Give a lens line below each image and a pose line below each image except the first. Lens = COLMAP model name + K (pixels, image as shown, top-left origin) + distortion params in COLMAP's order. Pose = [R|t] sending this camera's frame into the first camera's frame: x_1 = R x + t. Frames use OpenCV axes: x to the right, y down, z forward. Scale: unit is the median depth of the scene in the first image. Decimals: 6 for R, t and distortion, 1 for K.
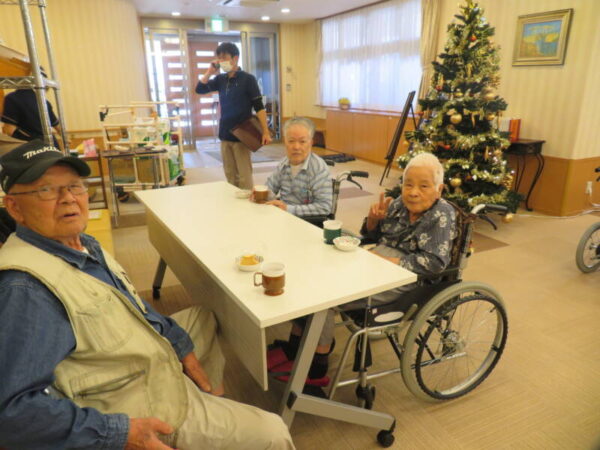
lens RADIAL K [[458.0, 0, 300.5], [0, 458.0, 222.3], [0, 0, 1]] dist [0.060269, -0.005970]
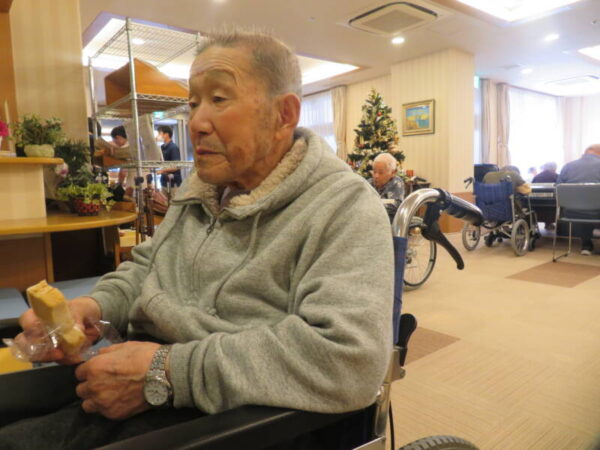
lens RADIAL K [[458.0, 0, 299.5], [0, 458.0, 226.7], [0, 0, 1]] dist [0.060269, -0.005970]
pose [[0.973793, -0.044763, 0.222989, -0.229674], [0.087260, 0.978941, -0.184552, 0.214449], [-0.210032, 0.199174, 0.957192, -0.302163]]
